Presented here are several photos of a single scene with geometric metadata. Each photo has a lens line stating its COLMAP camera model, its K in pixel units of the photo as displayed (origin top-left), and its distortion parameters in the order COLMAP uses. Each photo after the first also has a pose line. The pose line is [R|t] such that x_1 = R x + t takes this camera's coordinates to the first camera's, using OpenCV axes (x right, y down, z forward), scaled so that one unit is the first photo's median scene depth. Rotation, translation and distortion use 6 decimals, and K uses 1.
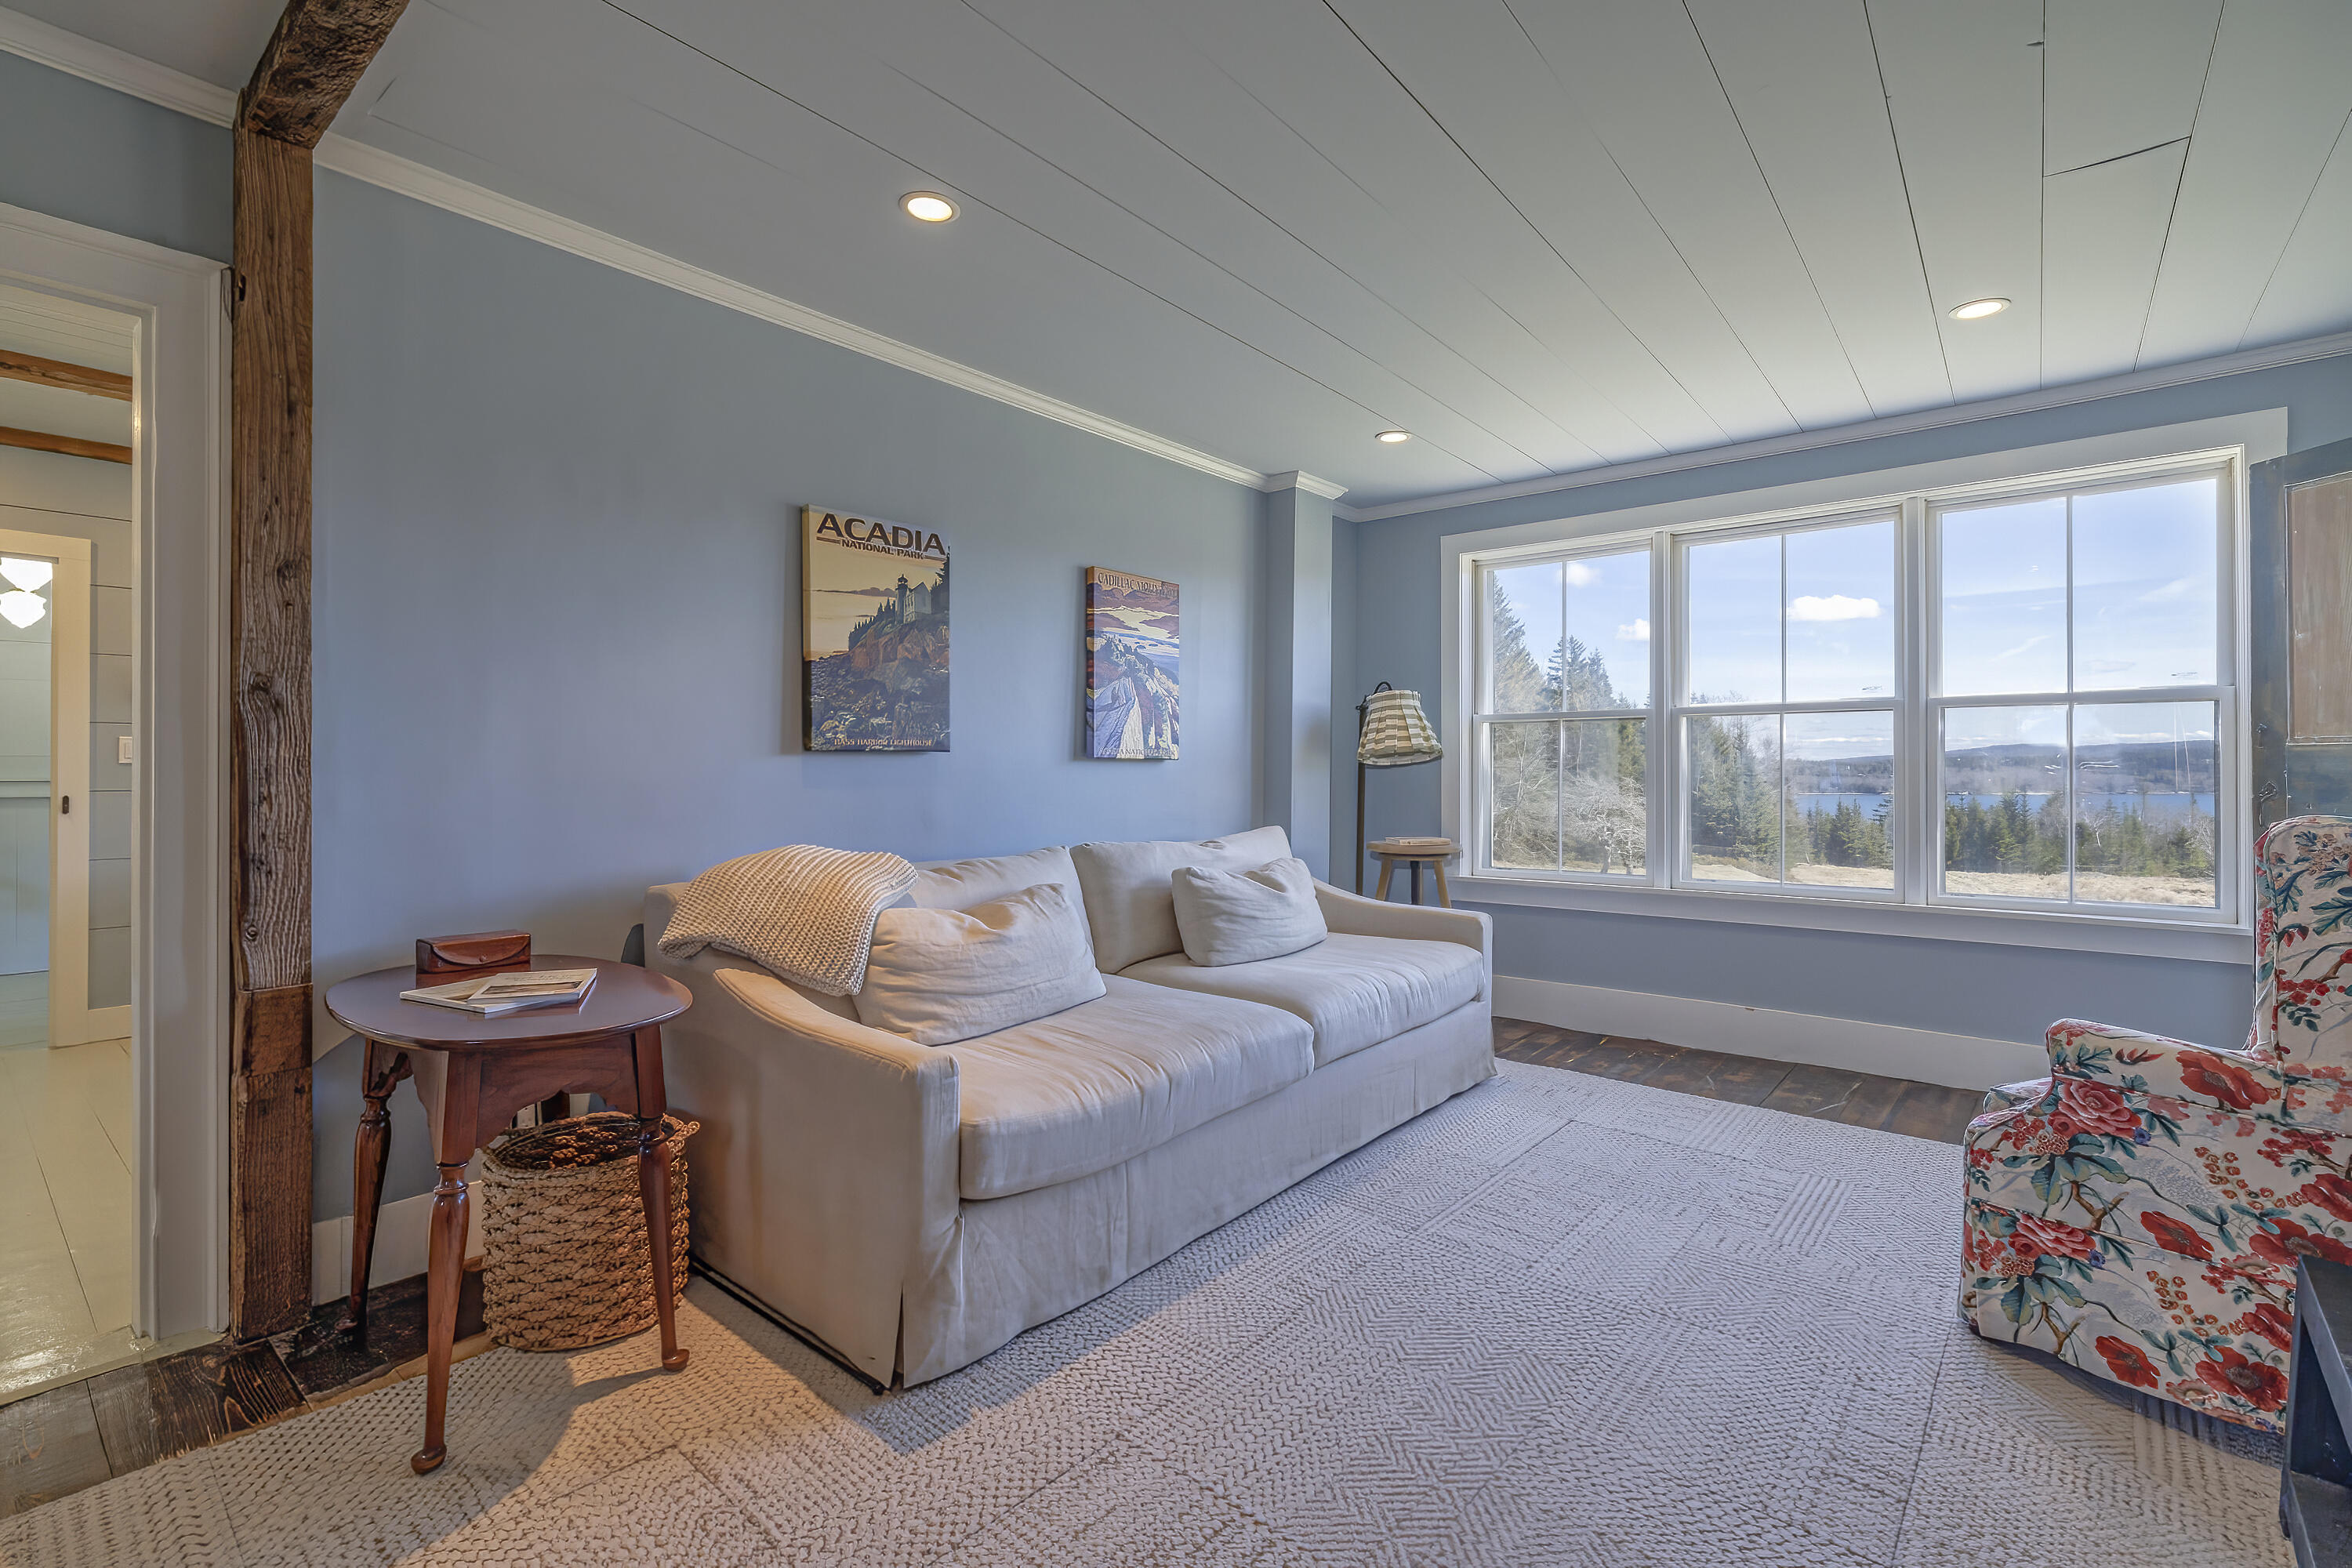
lens RADIAL K [[1065.1, 0, 1177.2], [0, 1065.1, 769.5], [0, 0, 1]] dist [-0.001171, 0.000006]
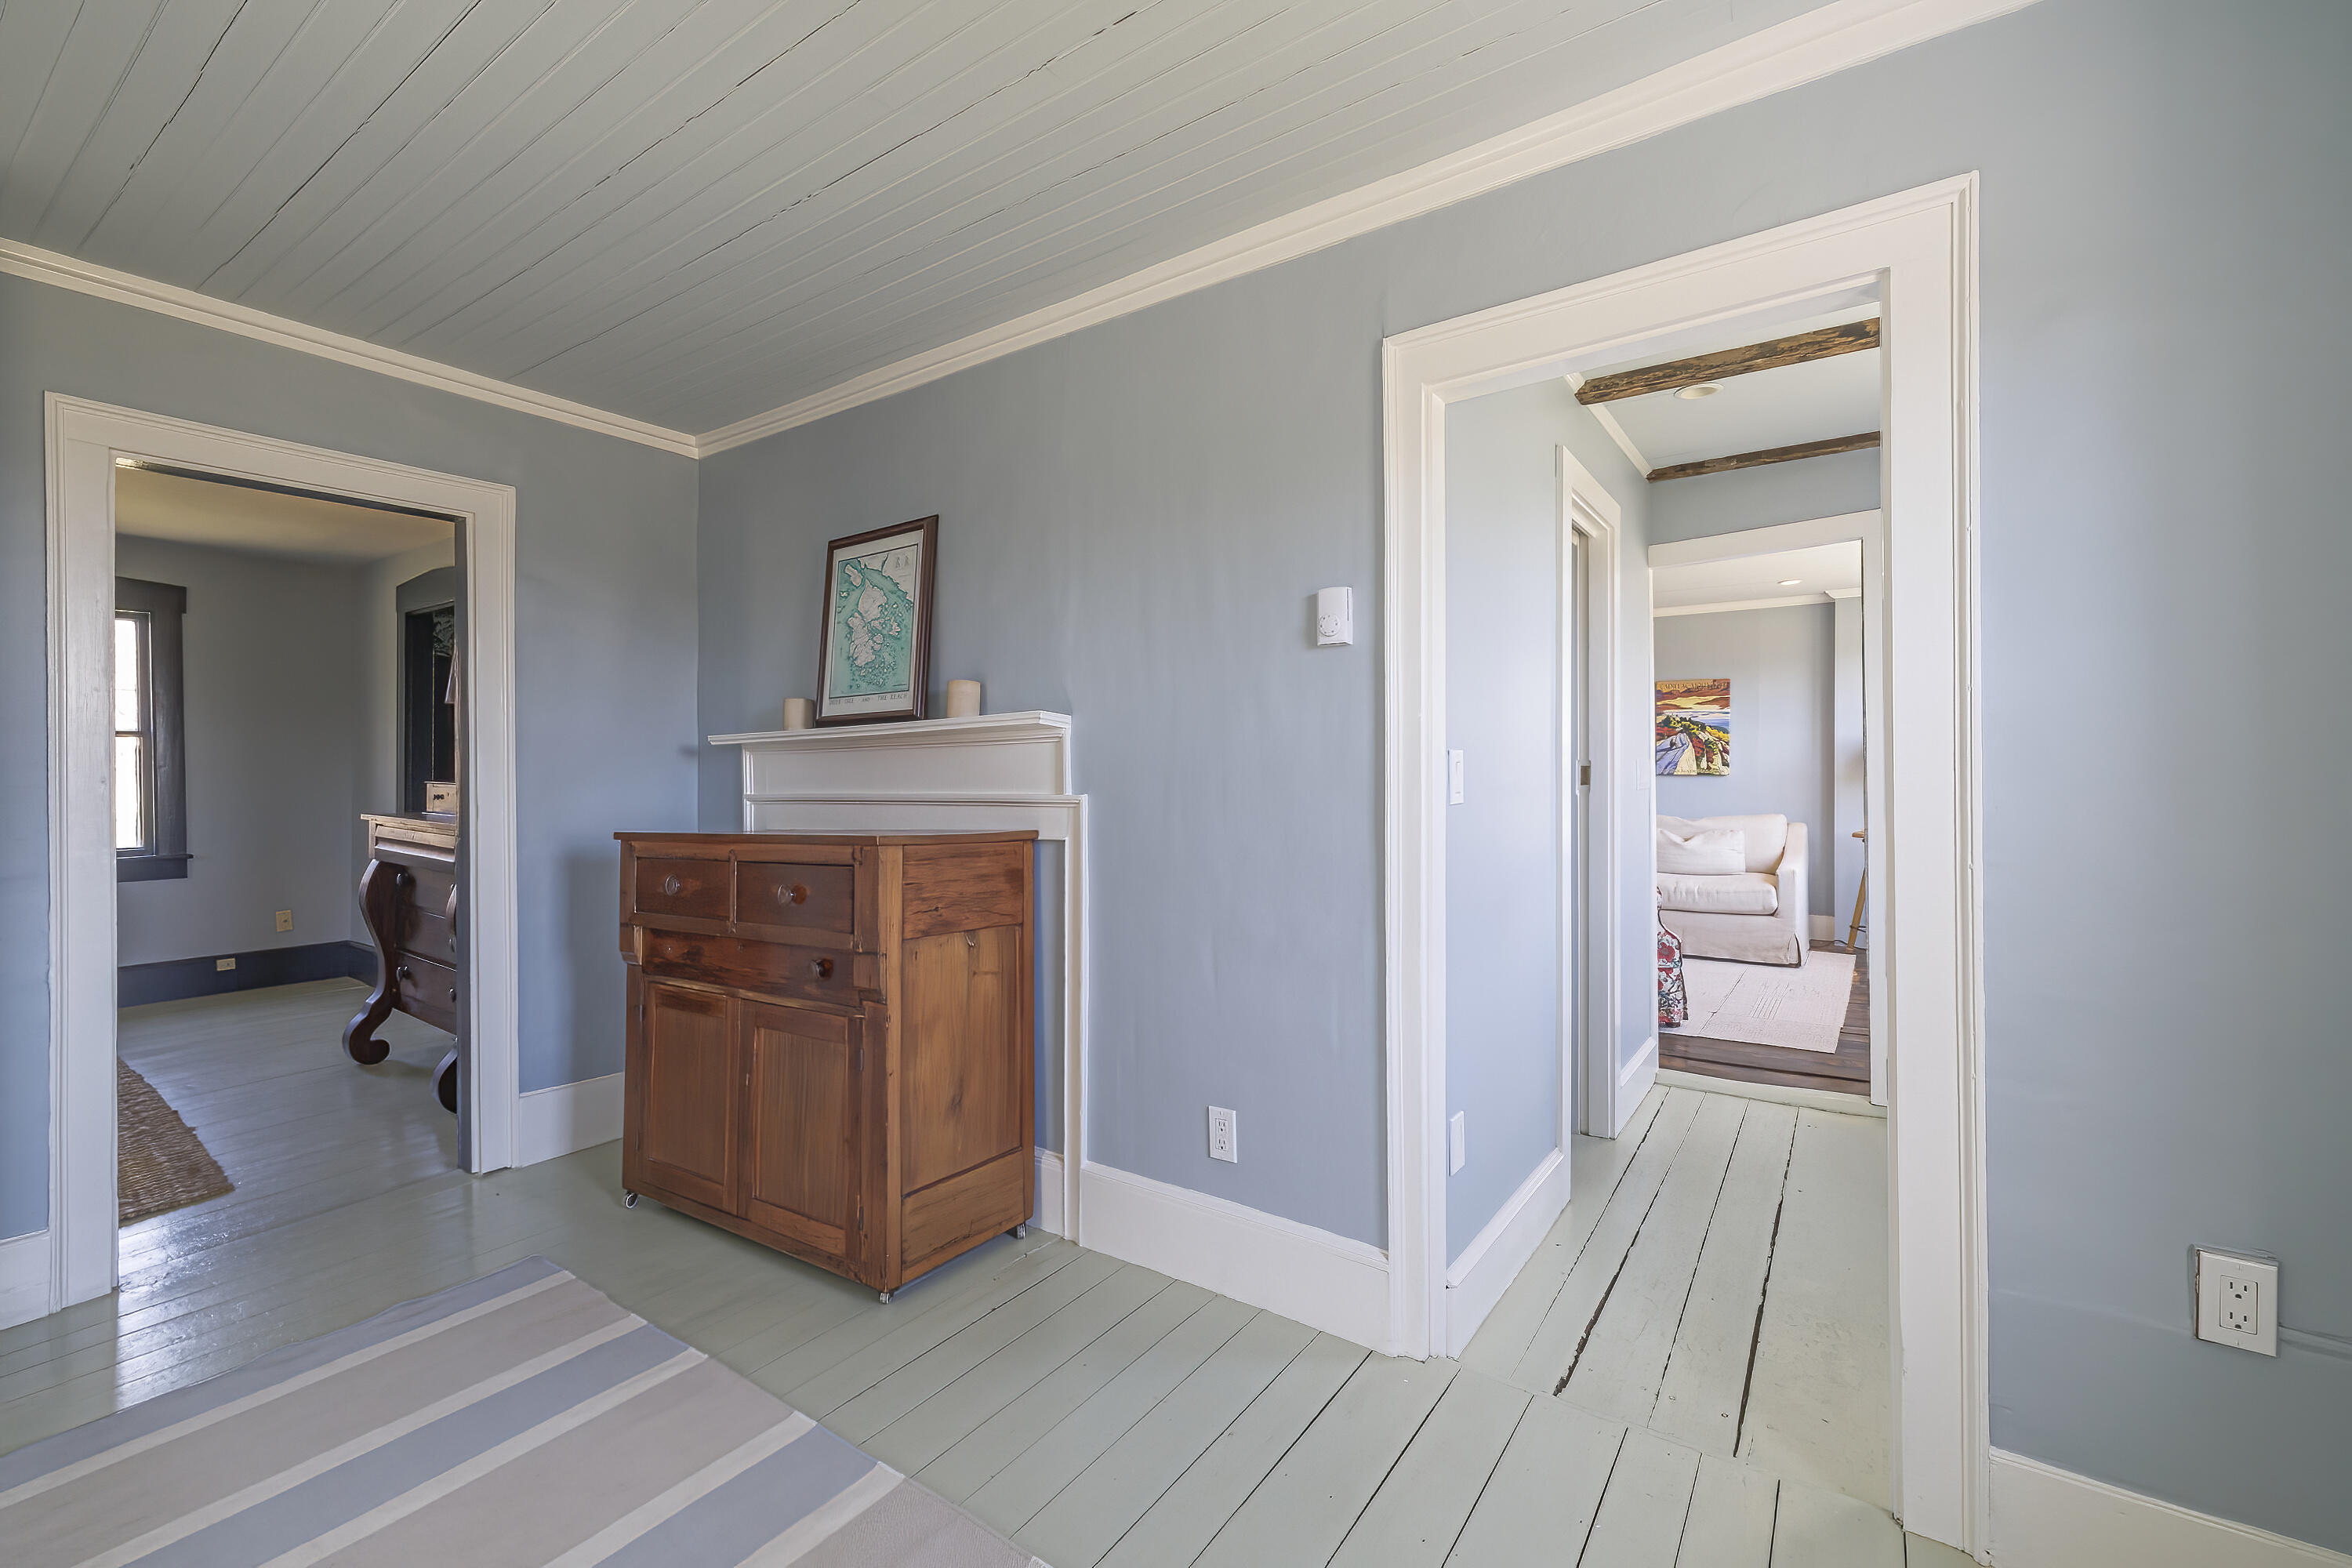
lens RADIAL K [[999.8, 0, 1180.0], [0, 999.8, 767.4], [0, 0, 1]] dist [-0.000158, -0.000210]
pose [[0.096953, 0.000072, -0.995289, 1.680290], [-0.000639, 1.000000, 0.000010, -0.022582], [0.995289, 0.000635, 0.096953, -0.105998]]
